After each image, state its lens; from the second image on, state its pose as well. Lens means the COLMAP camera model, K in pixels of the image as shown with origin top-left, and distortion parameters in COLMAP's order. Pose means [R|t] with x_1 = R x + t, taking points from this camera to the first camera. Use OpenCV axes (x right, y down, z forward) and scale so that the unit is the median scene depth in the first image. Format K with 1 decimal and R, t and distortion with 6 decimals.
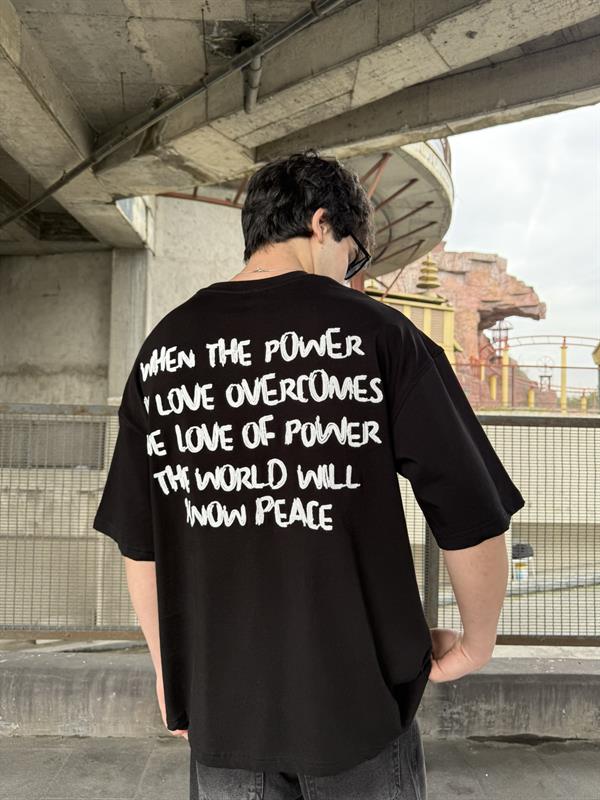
lens RADIAL K [[569.3, 0, 304.7], [0, 569.3, 401.1], [0, 0, 1]] dist [0.002549, -0.008847]
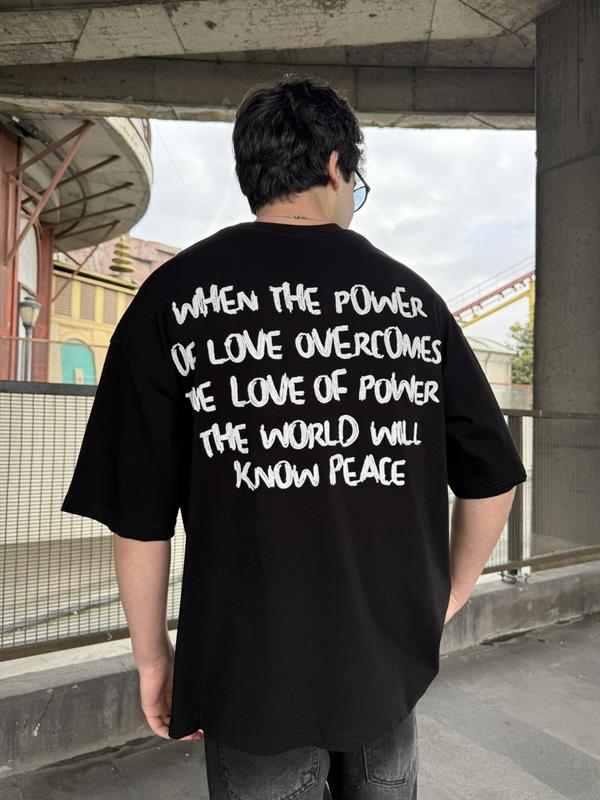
lens RADIAL K [[569.3, 0, 296.0], [0, 569.3, 404.1], [0, 0, 1]] dist [0.002549, -0.008847]
pose [[0.855754, 0.012208, 0.517238, -0.078759], [-0.024467, 0.999558, 0.016888, 0.008987], [-0.516804, -0.027108, 0.855675, 0.028862]]
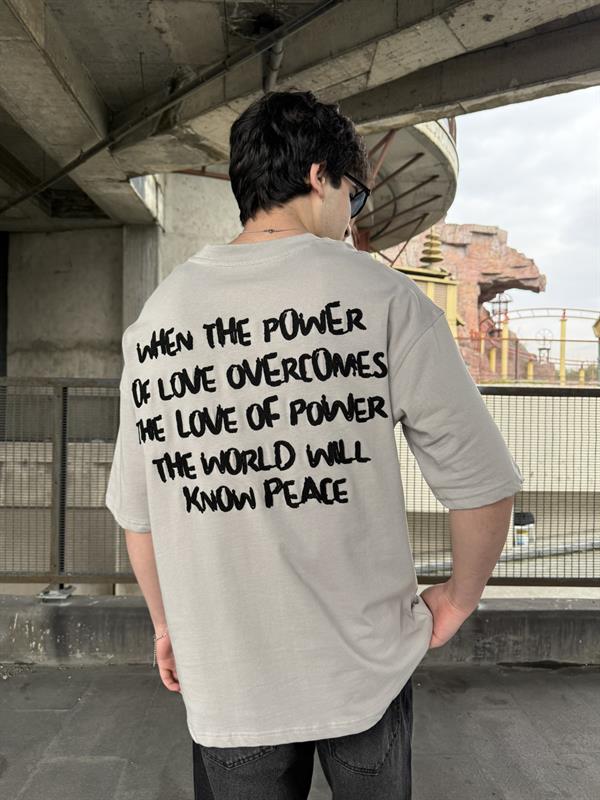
lens RADIAL K [[569.3, 0, 302.4], [0, 569.3, 402.3], [0, 0, 1]] dist [0.002549, -0.008847]
pose [[0.999983, -0.005533, 0.001750, -0.041127], [0.005442, 0.998819, 0.048276, -0.000997], [-0.002015, -0.048266, 0.998832, -0.050609]]
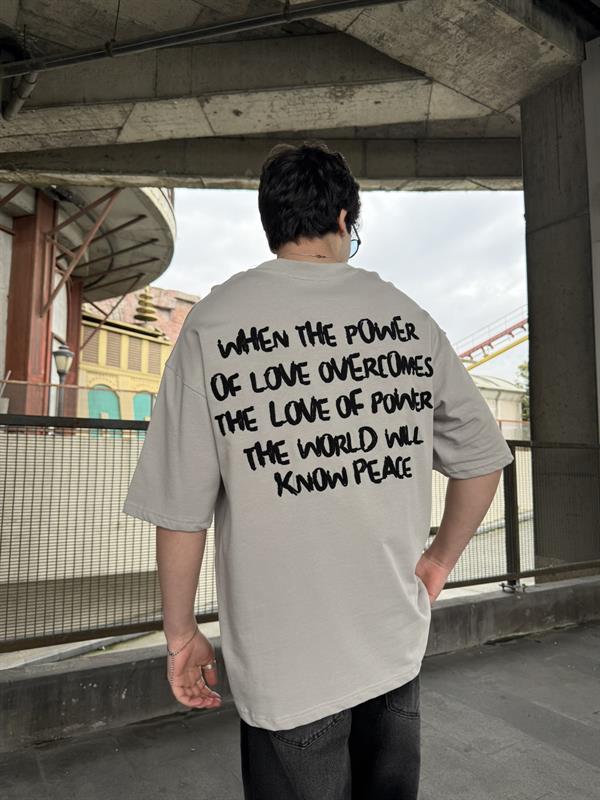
lens RADIAL K [[569.3, 0, 299.5], [0, 569.3, 404.3], [0, 0, 1]] dist [0.002549, -0.008847]
pose [[0.865734, 0.036469, 0.499174, -0.134642], [-0.010094, 0.998411, -0.055437, 0.016050], [-0.500402, 0.042956, 0.864727, -0.044866]]
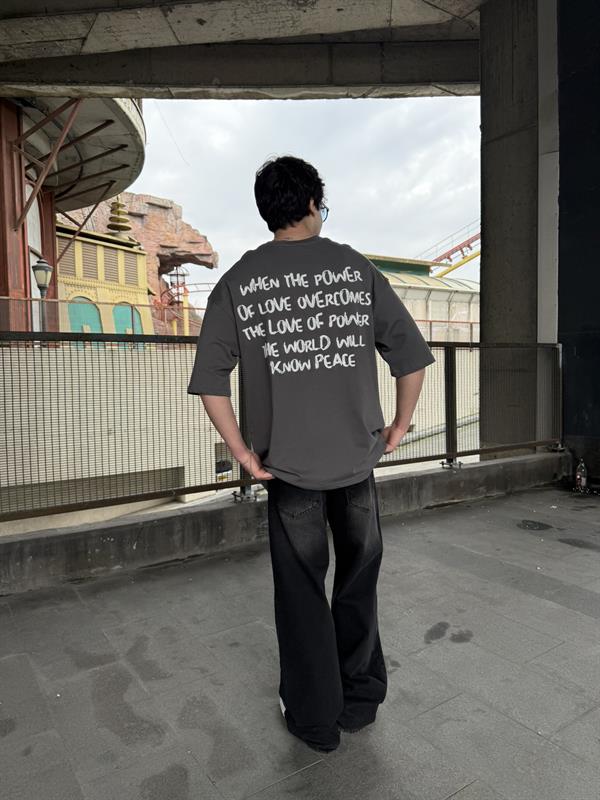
lens RADIAL K [[569.3, 0, 296.3], [0, 569.3, 397.8], [0, 0, 1]] dist [0.002549, -0.008847]
pose [[0.852267, -0.064534, 0.519112, -0.168593], [0.016467, 0.995179, 0.096682, 0.015885], [-0.522848, -0.073850, 0.849221, -0.134177]]
